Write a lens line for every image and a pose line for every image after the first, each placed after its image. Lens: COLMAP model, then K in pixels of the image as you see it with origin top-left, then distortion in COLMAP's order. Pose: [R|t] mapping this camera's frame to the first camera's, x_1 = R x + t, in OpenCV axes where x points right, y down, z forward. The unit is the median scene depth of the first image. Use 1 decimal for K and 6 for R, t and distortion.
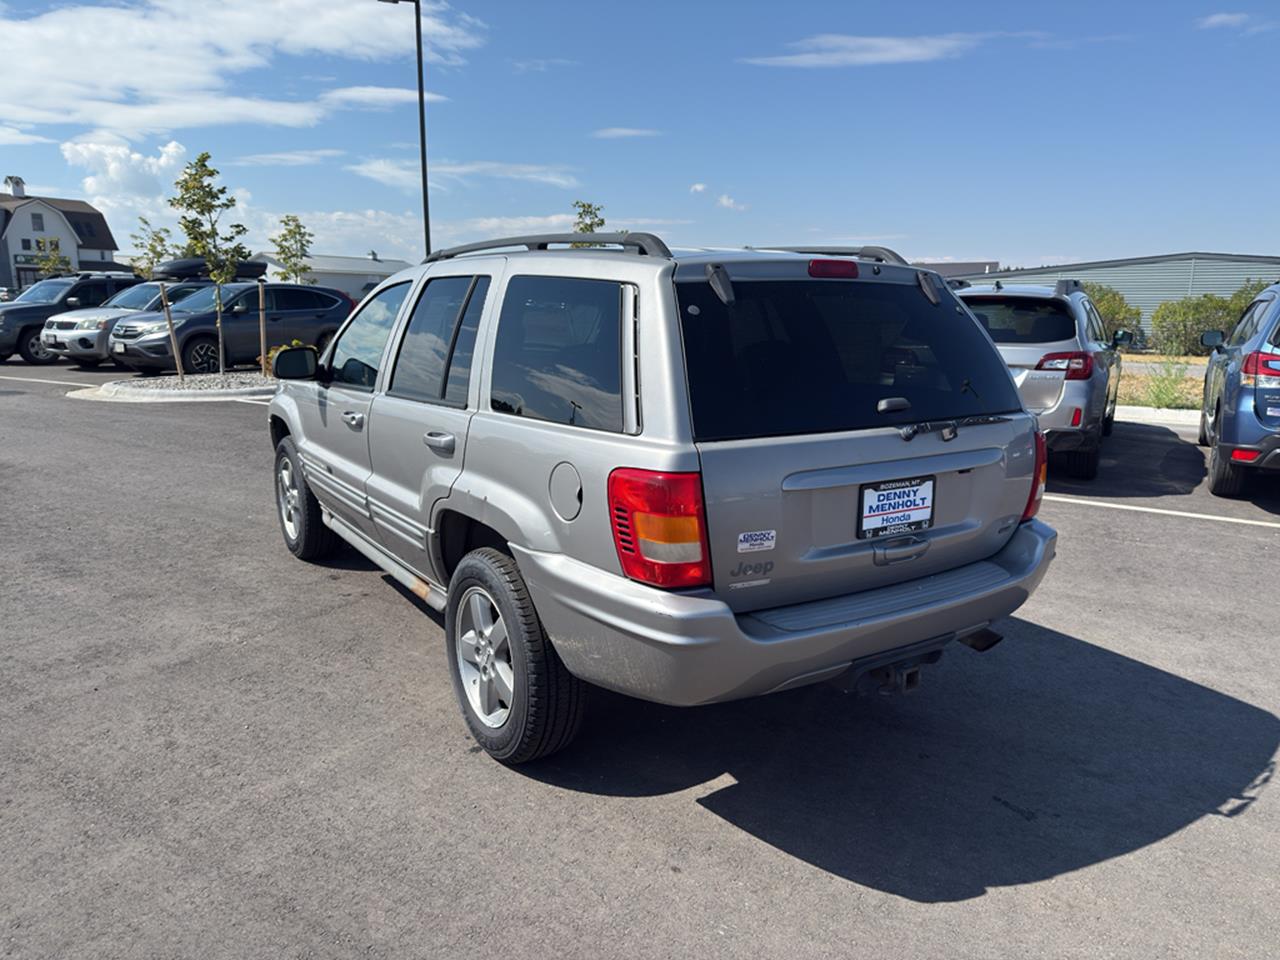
lens RADIAL K [[901.0, 0, 660.7], [0, 901.0, 482.3], [0, 0, 1]] dist [0.026529, -0.033212]
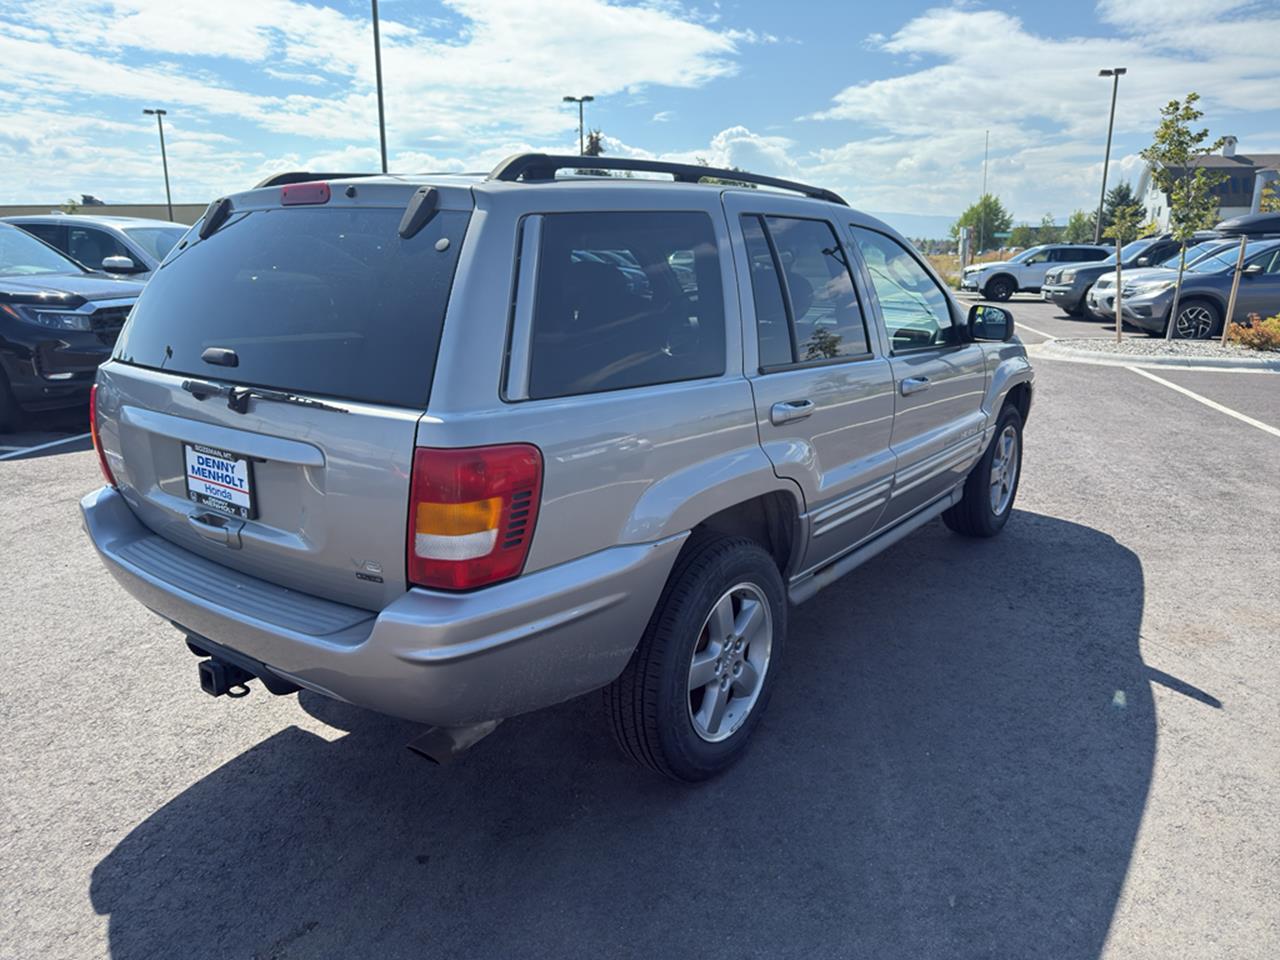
lens RADIAL K [[902.0, 0, 668.2], [0, 902.0, 502.3], [0, 0, 1]] dist [0.011989, -0.018294]
pose [[0.328737, 0.236396, -0.914357, 1.158373], [-0.182599, 0.965807, 0.184049, -0.179709], [0.926601, 0.106457, 0.360662, 1.075218]]
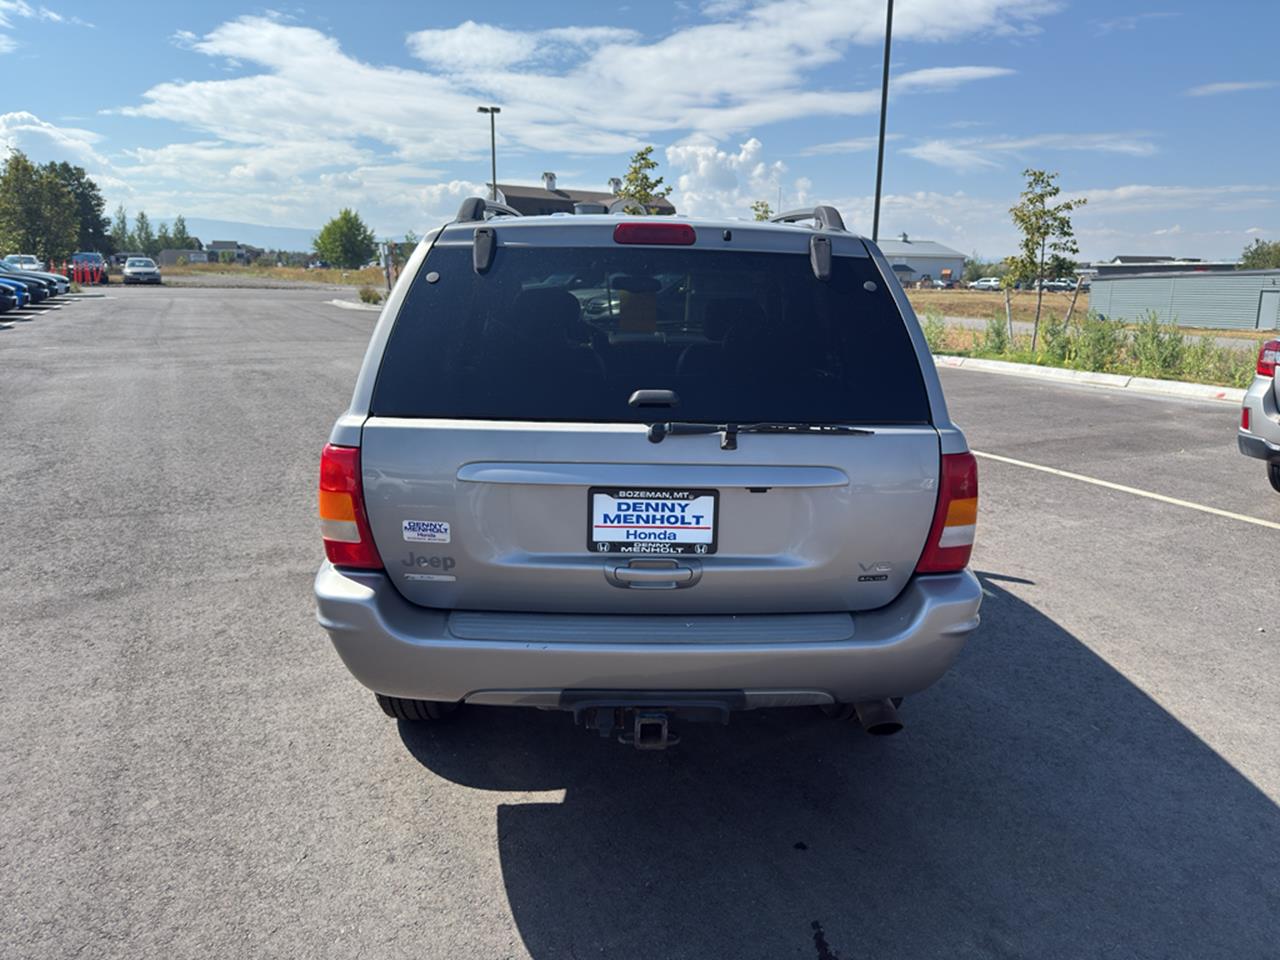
lens RADIAL K [[902.0, 0, 659.1], [0, 902.0, 480.3], [0, 0, 1]] dist [0.011989, -0.018294]
pose [[0.843388, 0.120078, -0.523716, 0.680725], [-0.110877, 0.992624, 0.049033, -0.049328], [0.525740, 0.016714, 0.850481, 0.308440]]
